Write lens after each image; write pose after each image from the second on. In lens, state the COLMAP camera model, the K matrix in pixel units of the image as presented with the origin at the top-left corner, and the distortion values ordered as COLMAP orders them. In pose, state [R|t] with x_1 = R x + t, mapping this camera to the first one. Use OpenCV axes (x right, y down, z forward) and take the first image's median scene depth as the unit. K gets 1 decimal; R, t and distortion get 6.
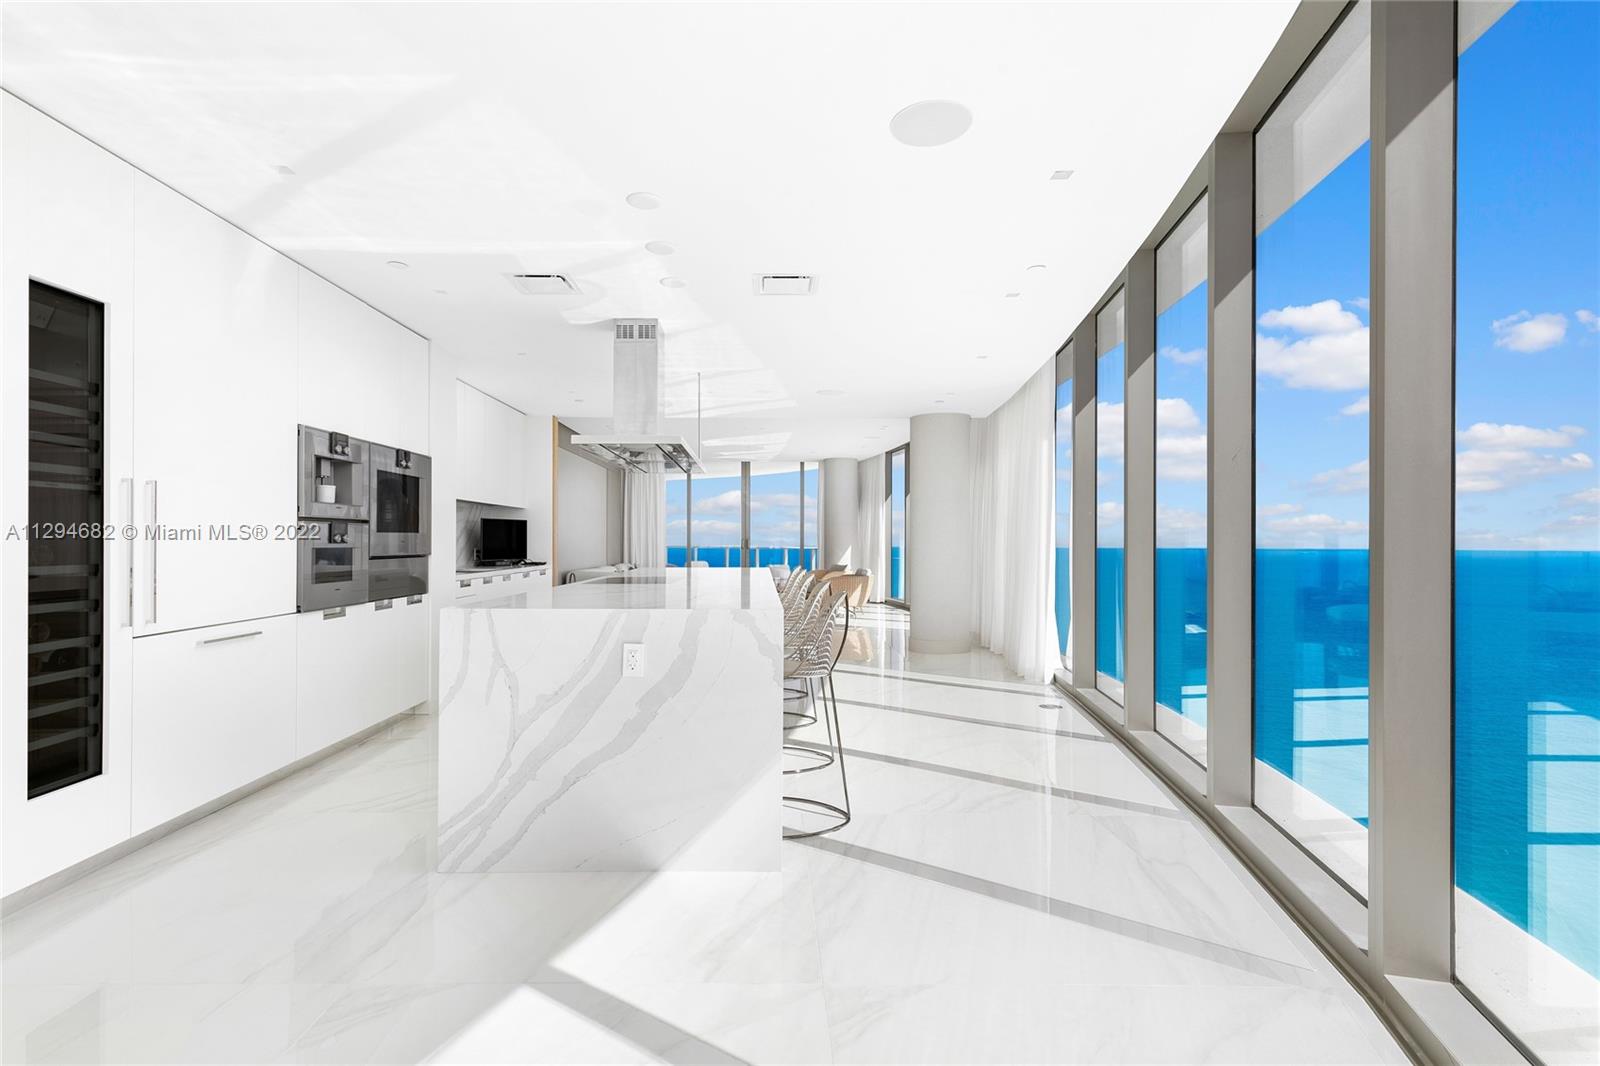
lens RADIAL K [[727.5, 0, 800.0], [0, 727.5, 540.5], [0, 0, 1]] dist [0.003072, 0.000150]
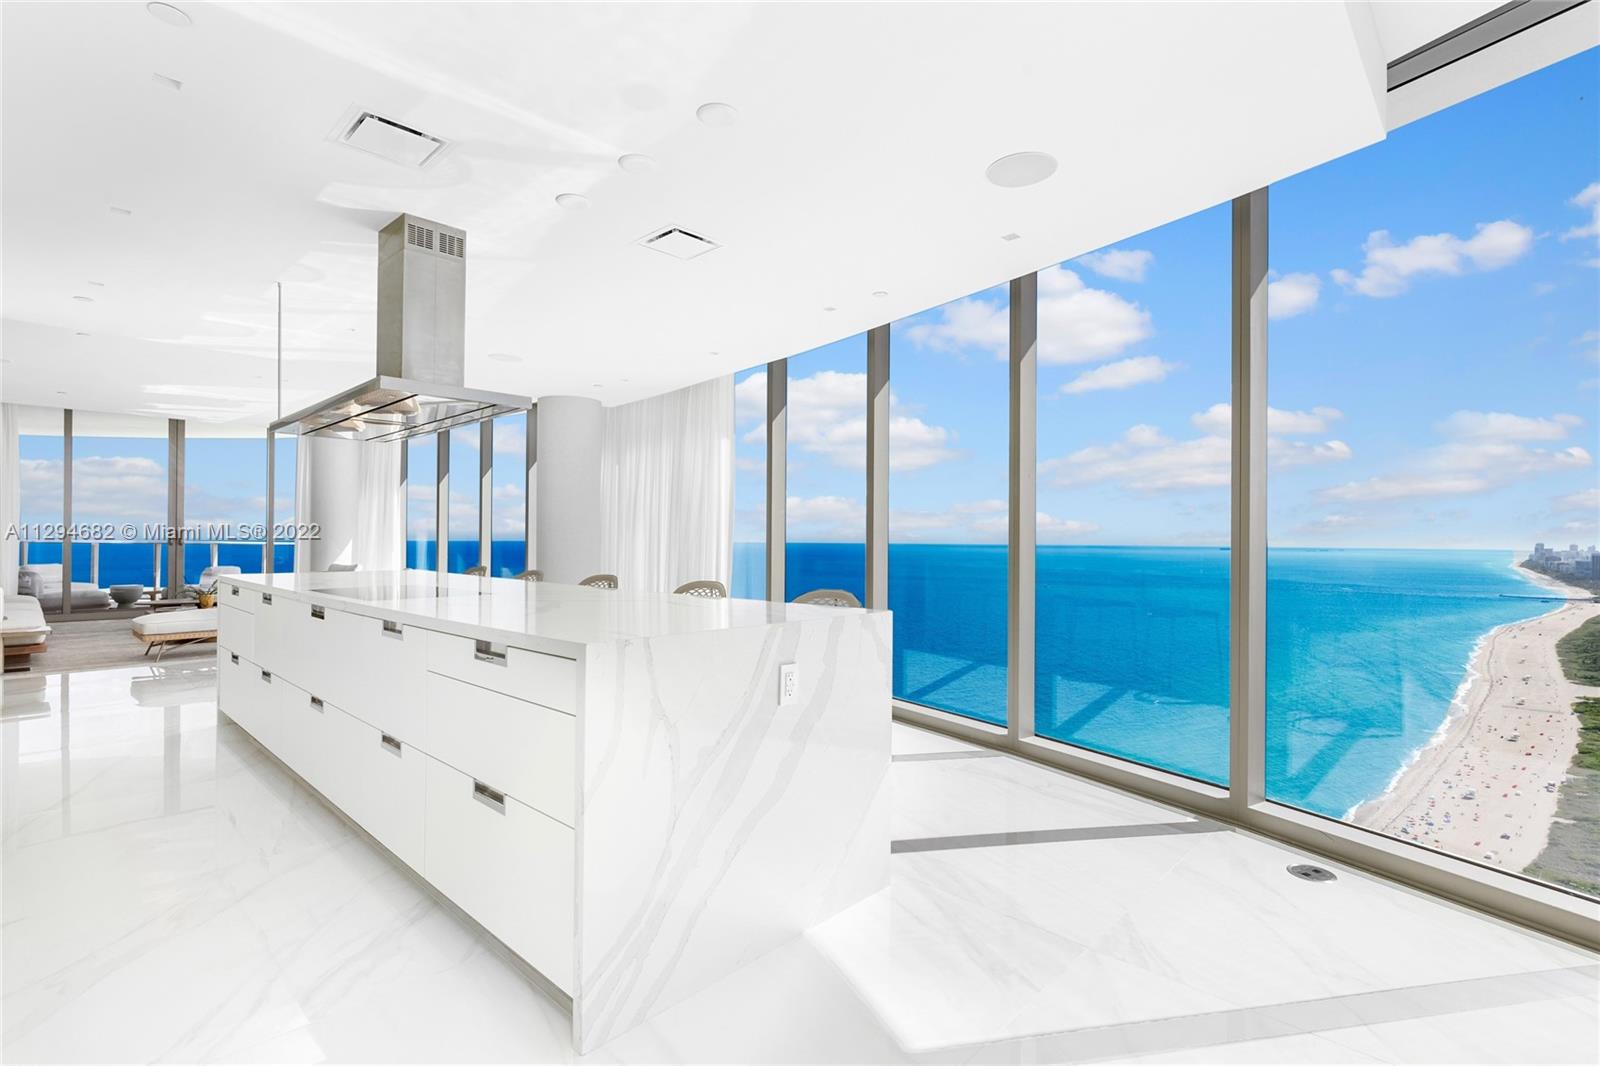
lens RADIAL K [[753.4, 0, 800.0], [0, 753.4, 533.0], [0, 0, 1]] dist [0.002027, 0.000197]
pose [[0.708034, 0.004233, 0.706165, -0.557212], [-0.003092, 0.999991, -0.002895, -0.002664], [-0.706171, -0.000134, 0.708041, 0.263529]]
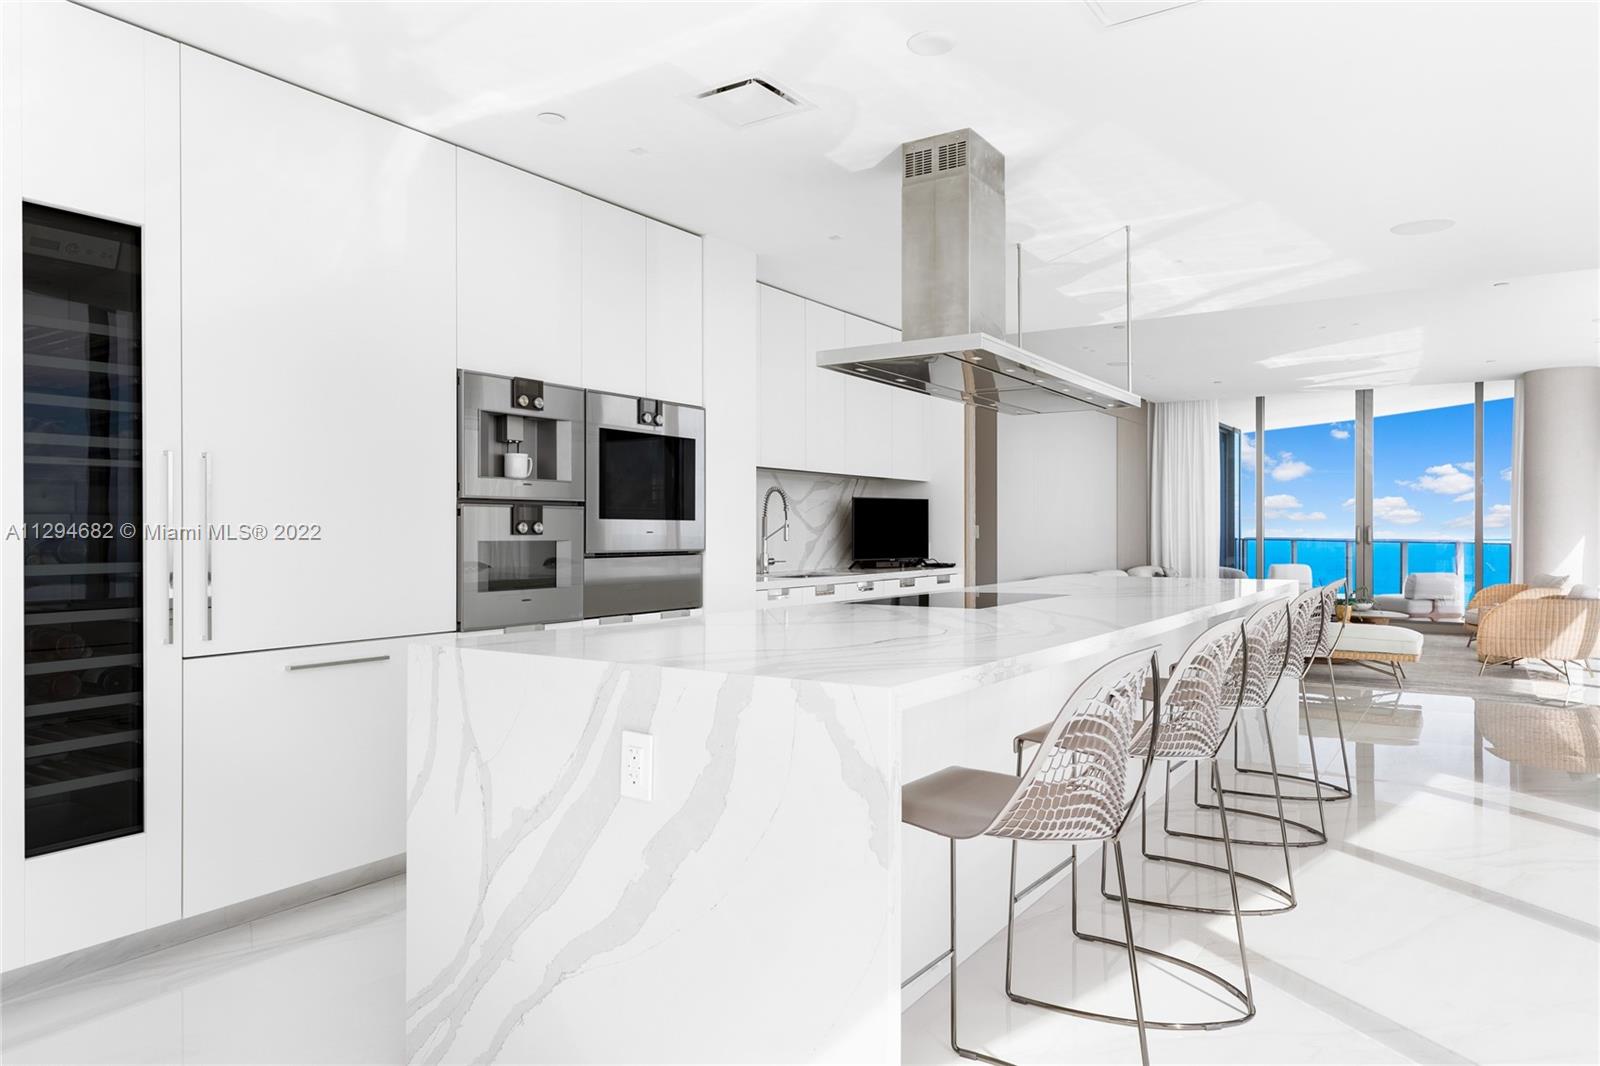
lens RADIAL K [[1071.7, 0, 874.6], [0, 1071.7, 537.0], [0, 0, 1]] dist [0.012958, 0.000599]
pose [[0.838723, 0.000978, -0.544557, 0.214378], [0.002891, 0.999976, 0.006249, 0.000298], [0.544550, -0.006815, 0.838701, 0.311055]]
